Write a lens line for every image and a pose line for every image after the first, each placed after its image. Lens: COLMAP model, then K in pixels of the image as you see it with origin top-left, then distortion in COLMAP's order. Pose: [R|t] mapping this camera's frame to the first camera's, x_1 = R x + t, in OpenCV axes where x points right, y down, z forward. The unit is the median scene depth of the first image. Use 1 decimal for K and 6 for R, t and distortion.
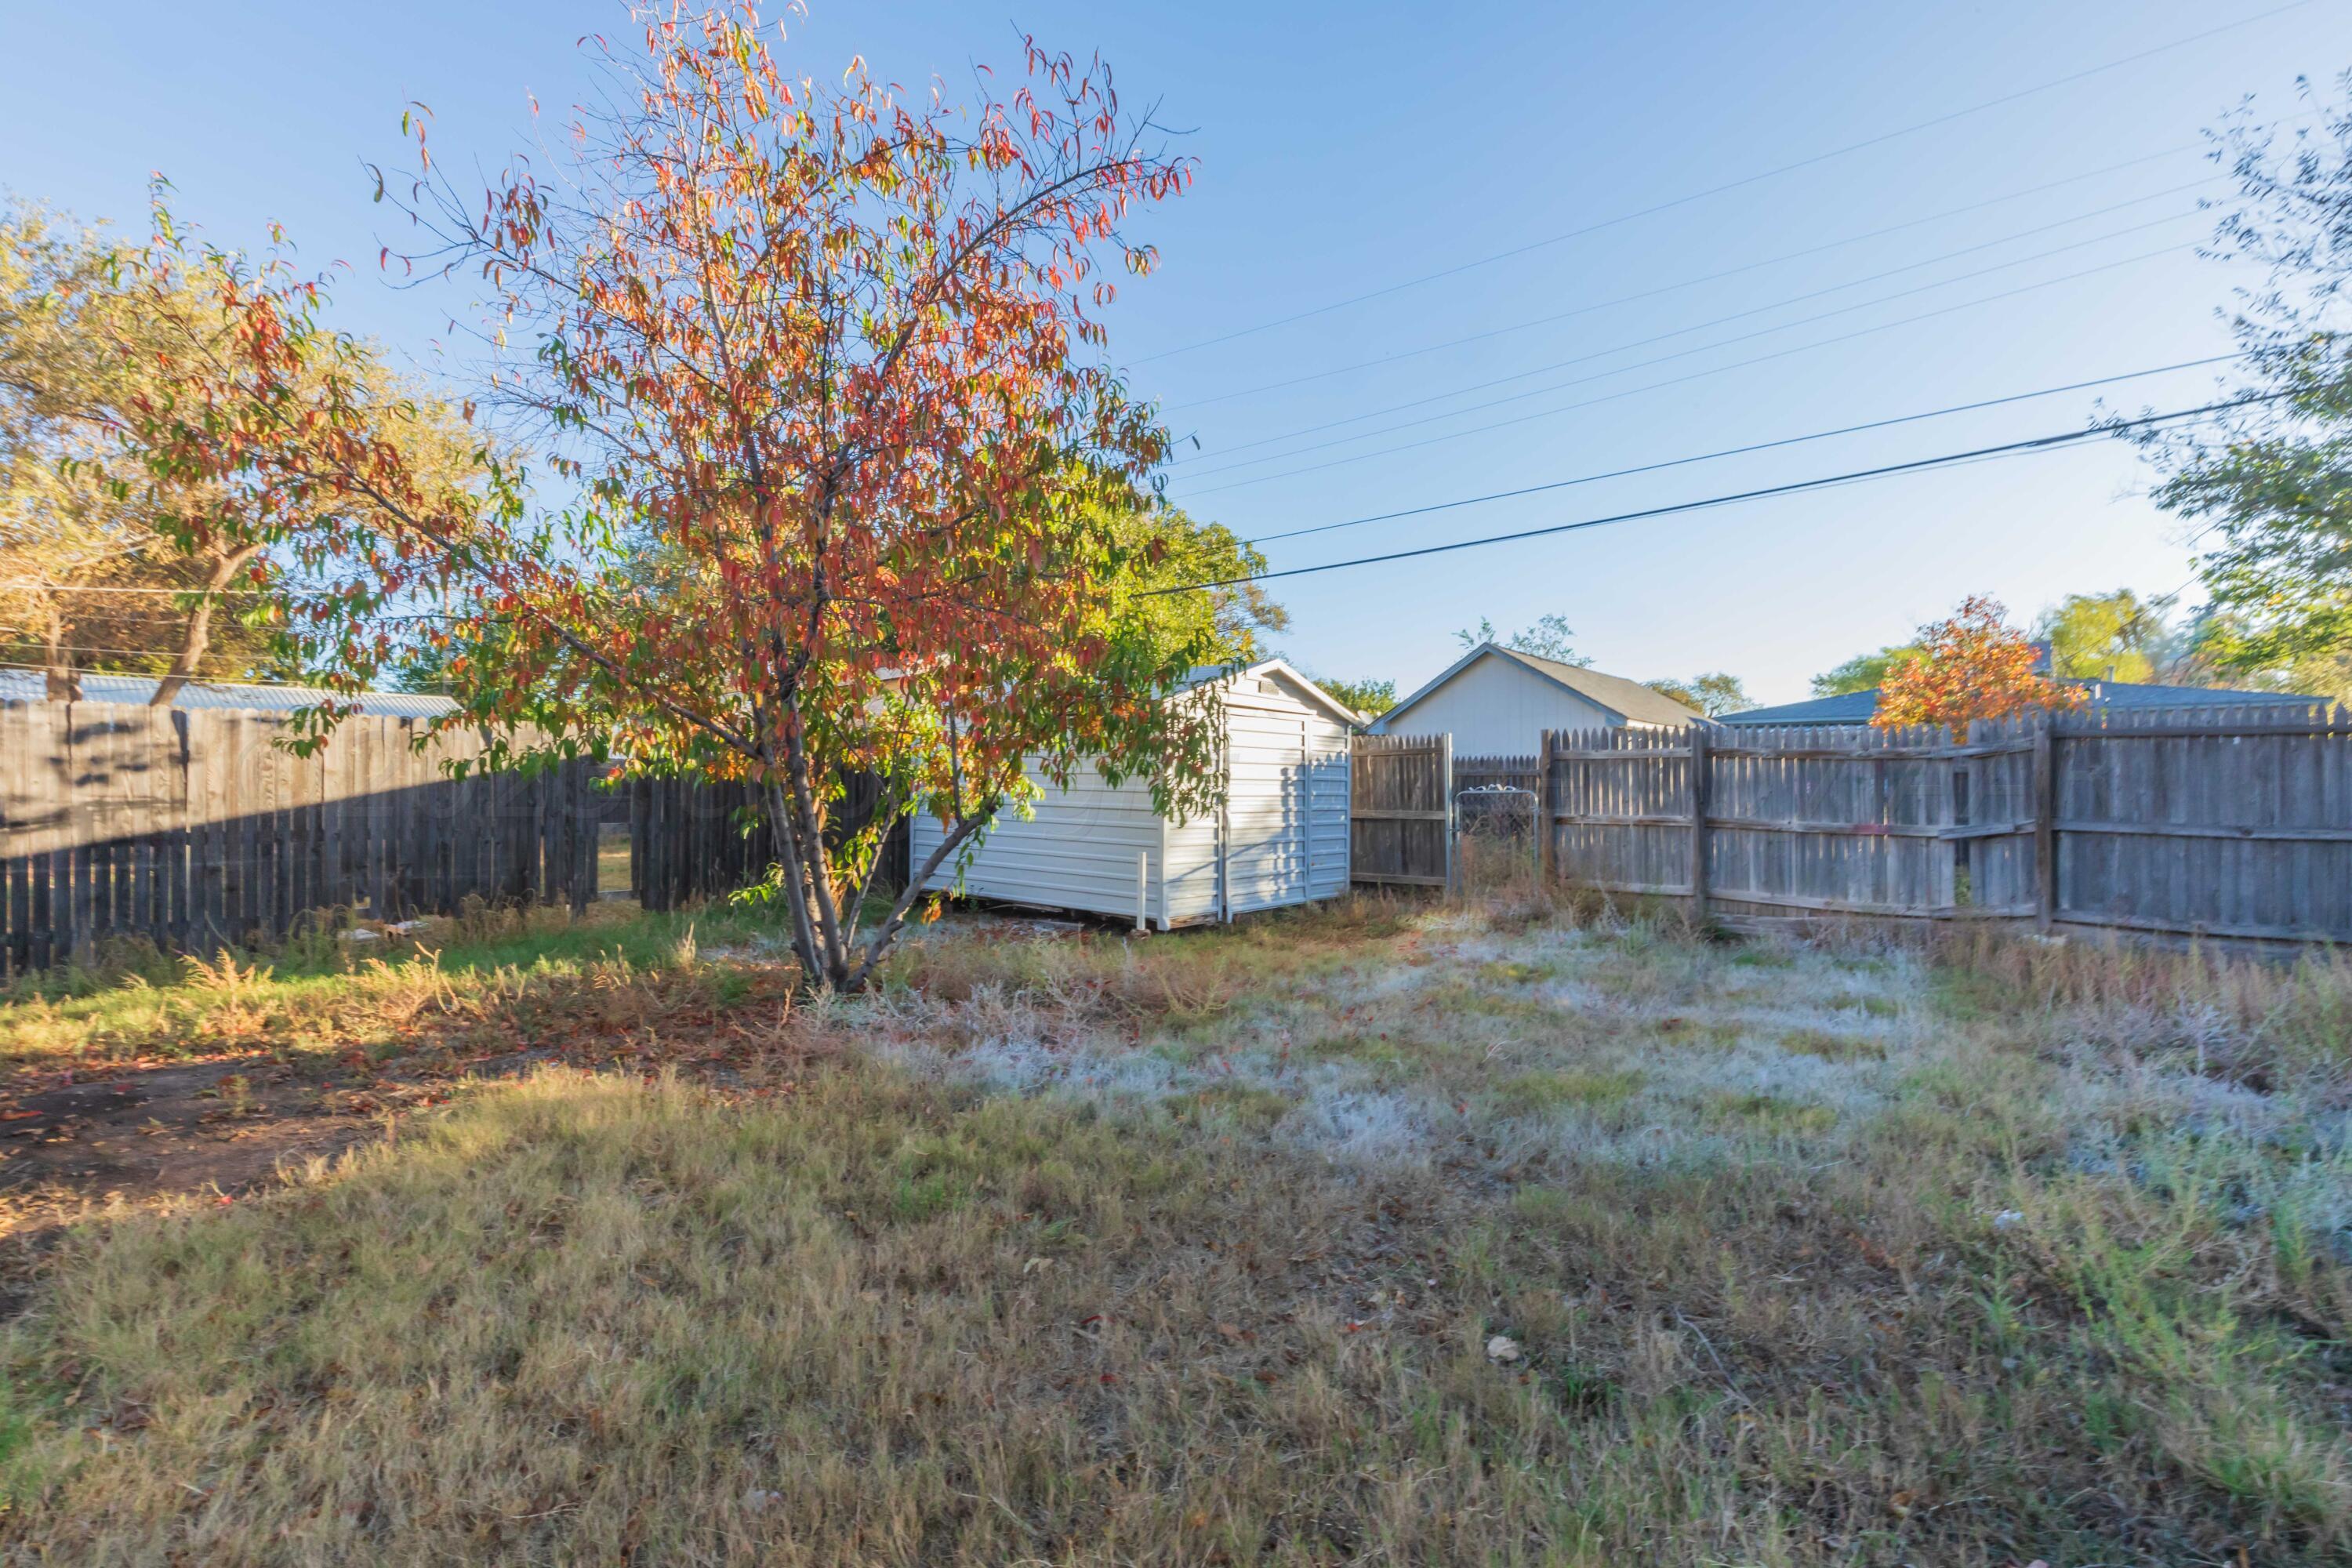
lens RADIAL K [[1046.3, 0, 1185.3], [0, 1046.3, 780.6], [0, 0, 1]] dist [0.000567, -0.000451]
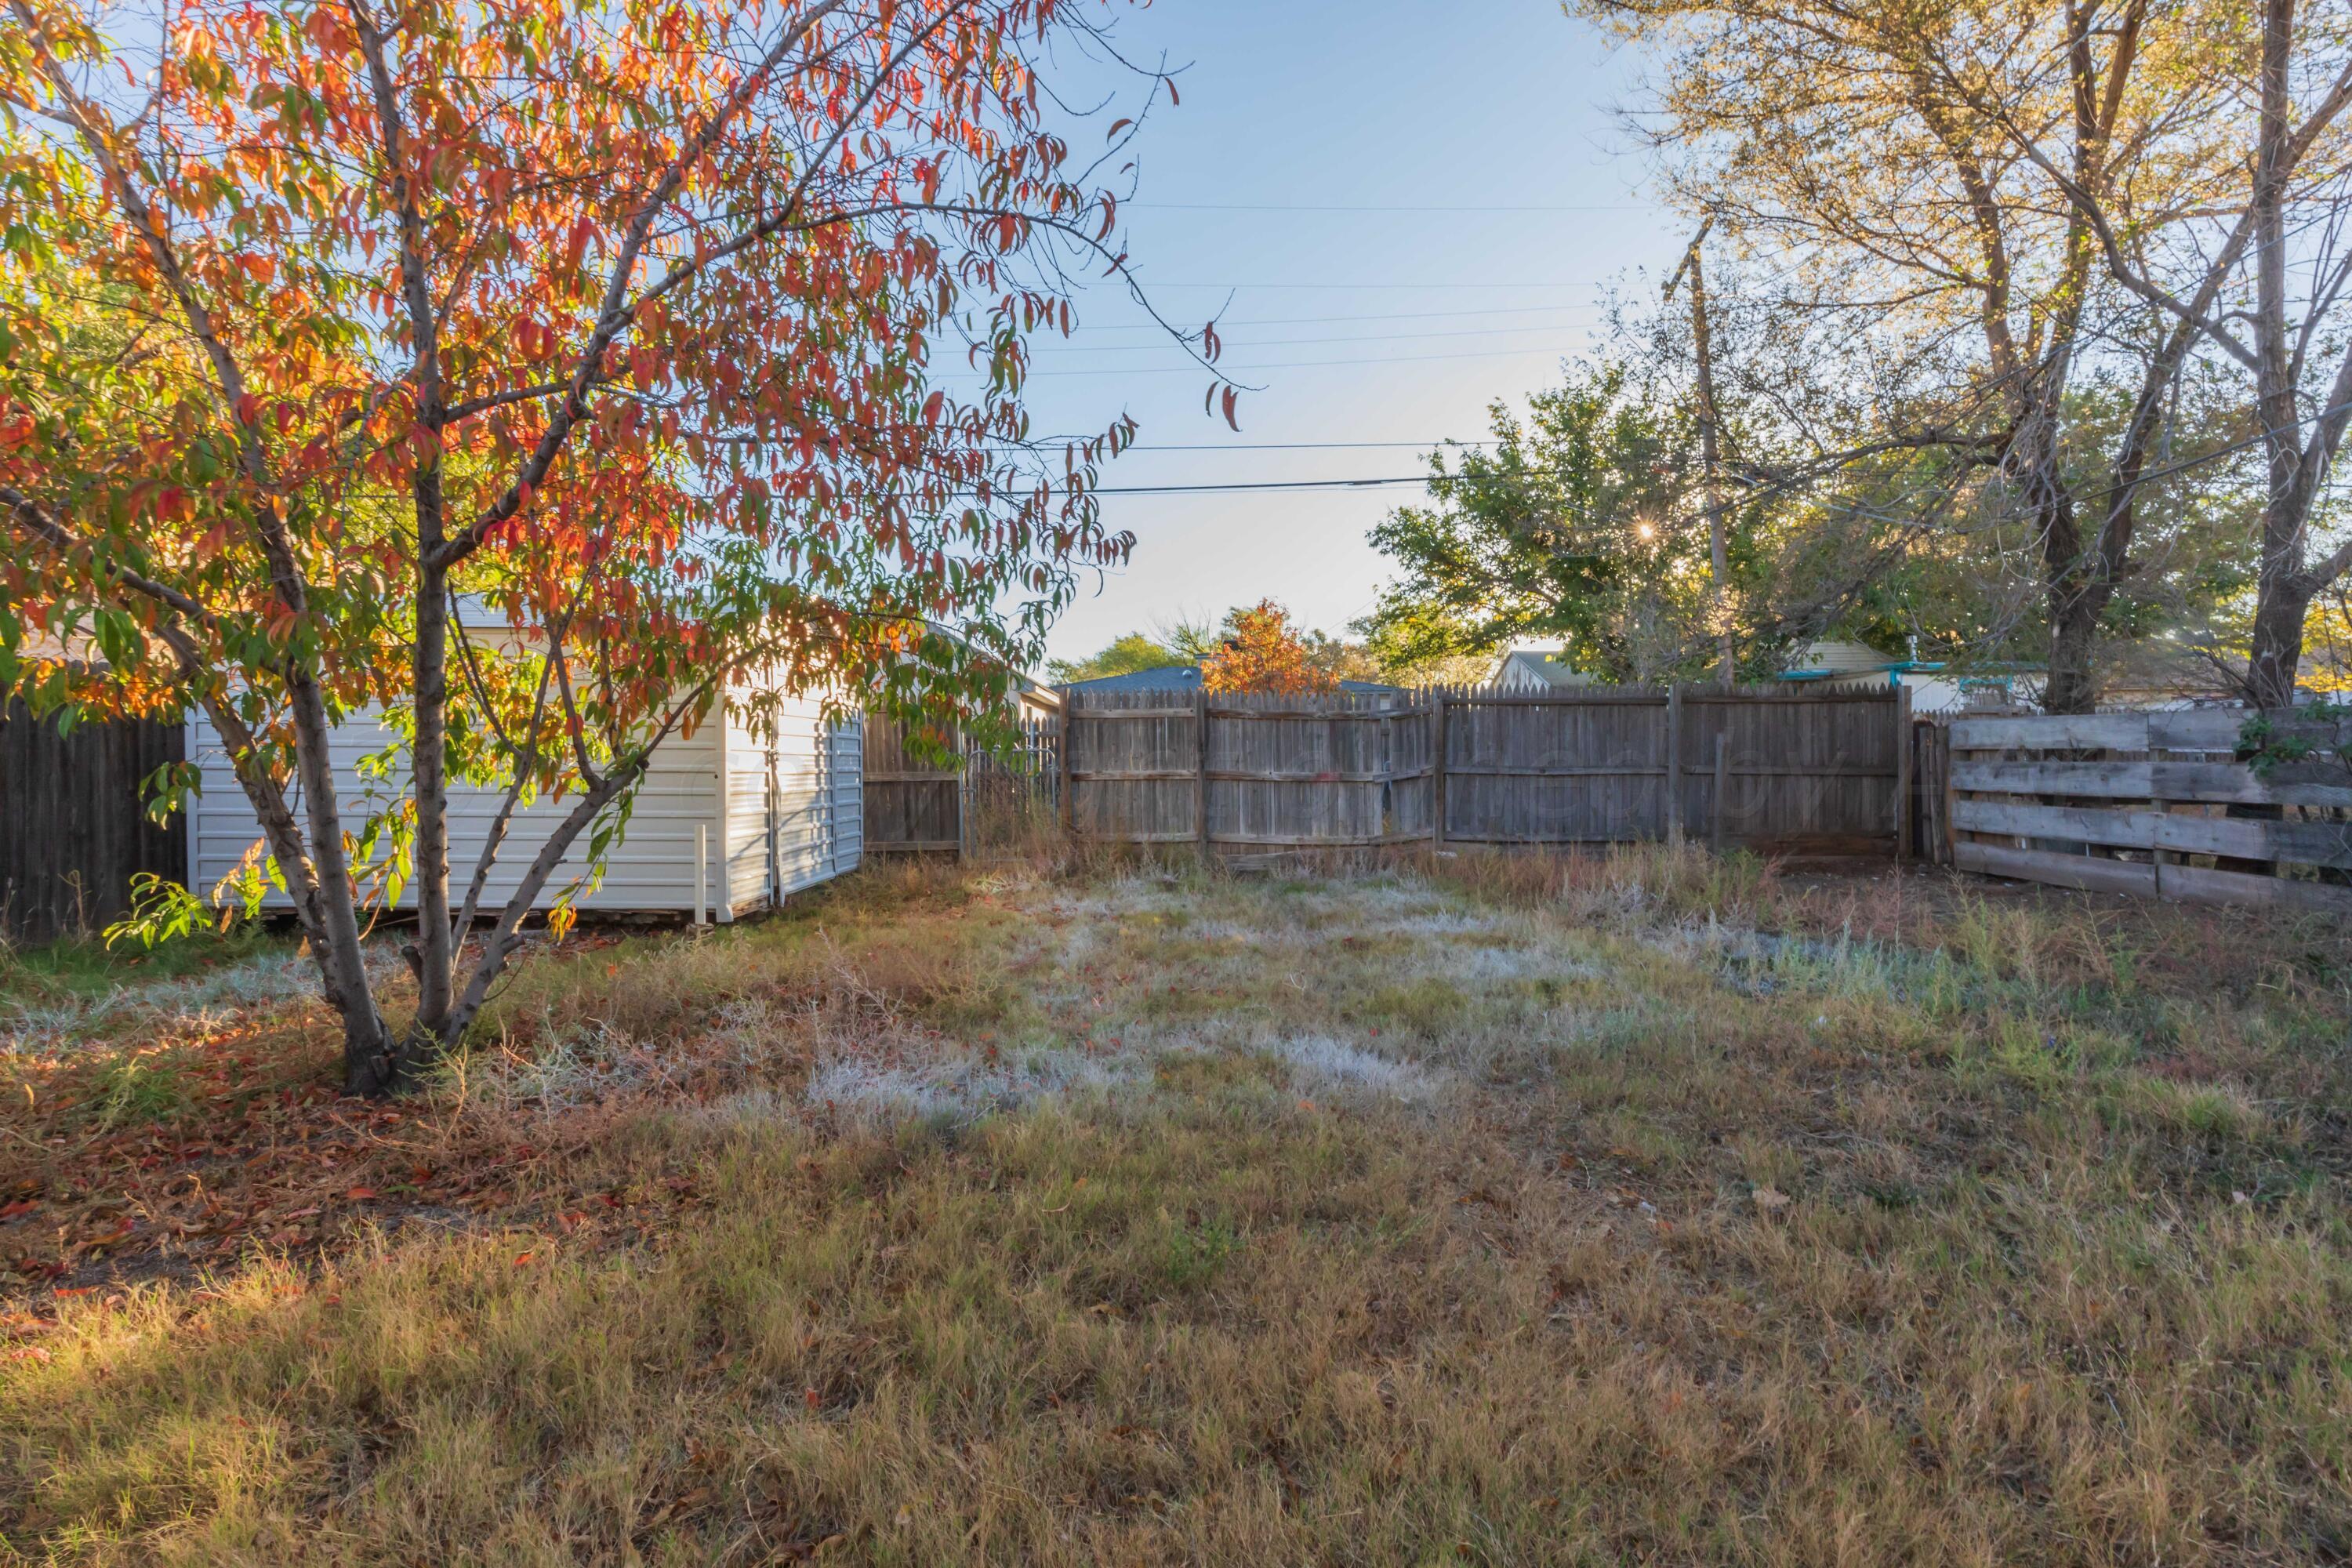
lens RADIAL K [[1046.3, 0, 1185.3], [0, 1046.3, 780.6], [0, 0, 1]] dist [0.000567, -0.000451]
pose [[0.766597, -0.023678, 0.641691, -0.229105], [0.008626, 0.999609, 0.026581, 0.015157], [-0.642070, -0.014842, 0.766502, 0.145900]]
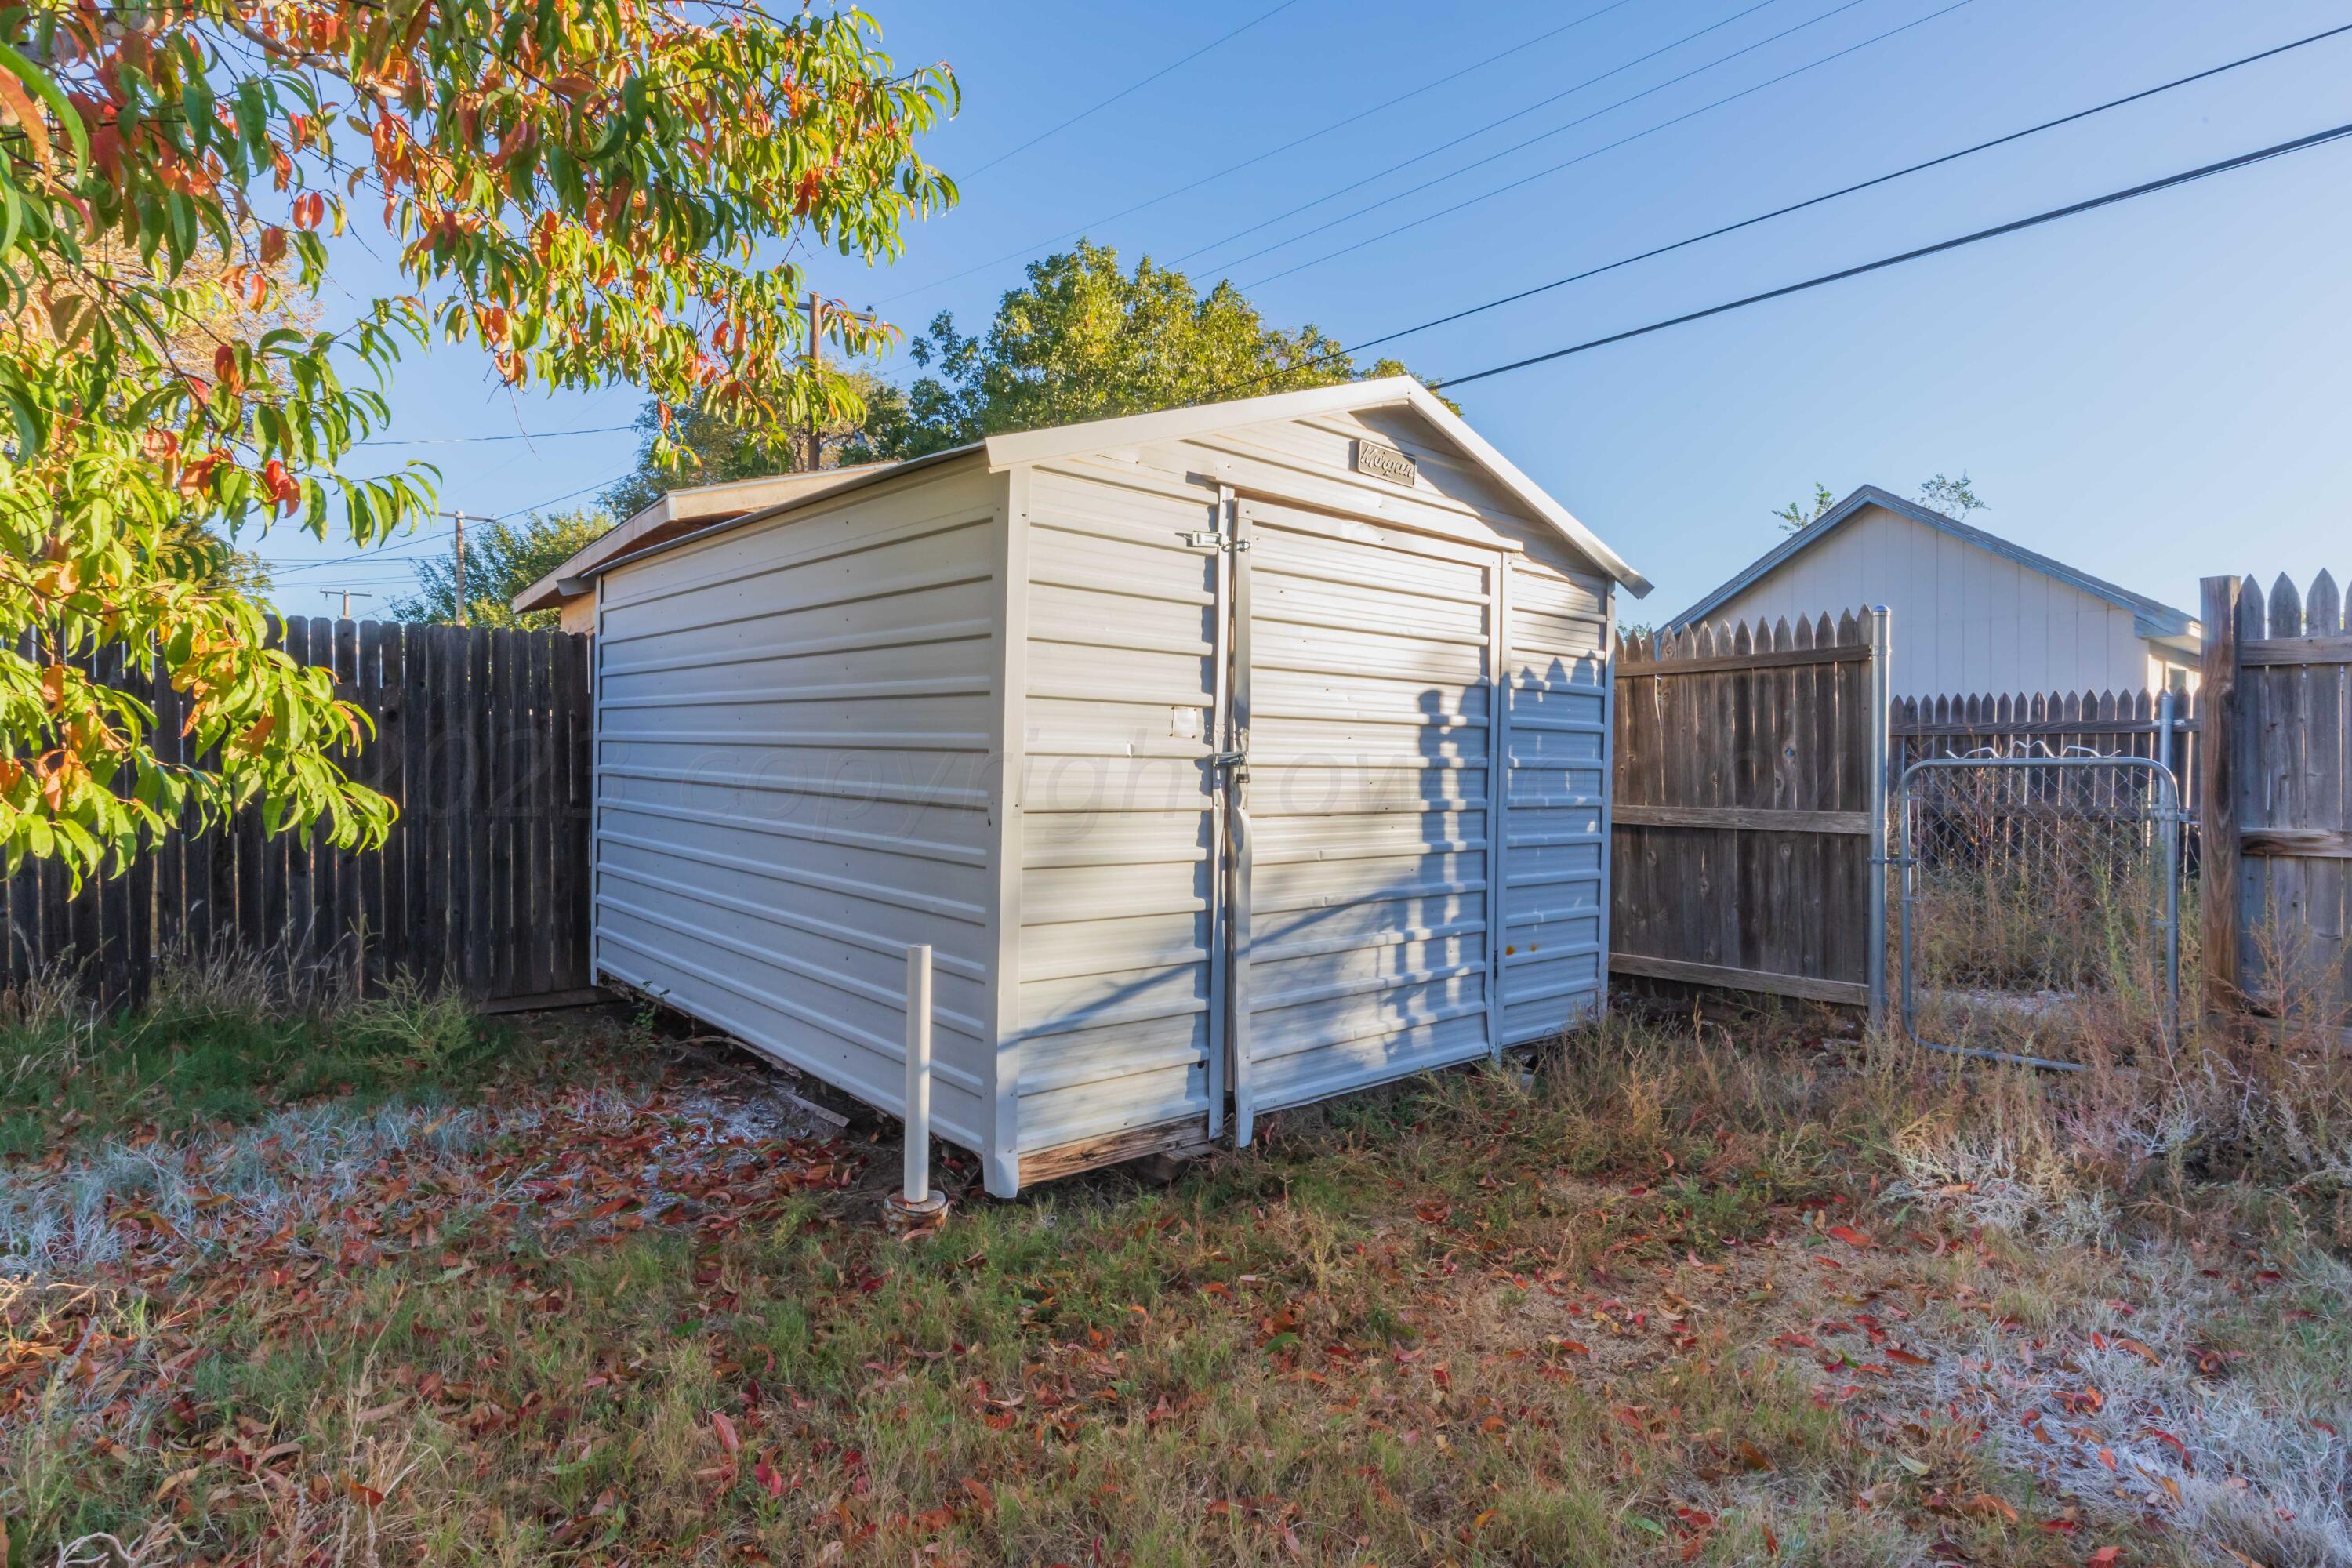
lens RADIAL K [[1257.3, 0, 1176.0], [0, 1257.3, 784.0], [0, 0, 1]] dist [-0.020829, -0.000307]
pose [[0.987207, 0.007858, -0.159252, 0.078404], [-0.004587, 0.999771, 0.020895, 0.011613], [0.159380, -0.019897, 0.987017, 0.562869]]
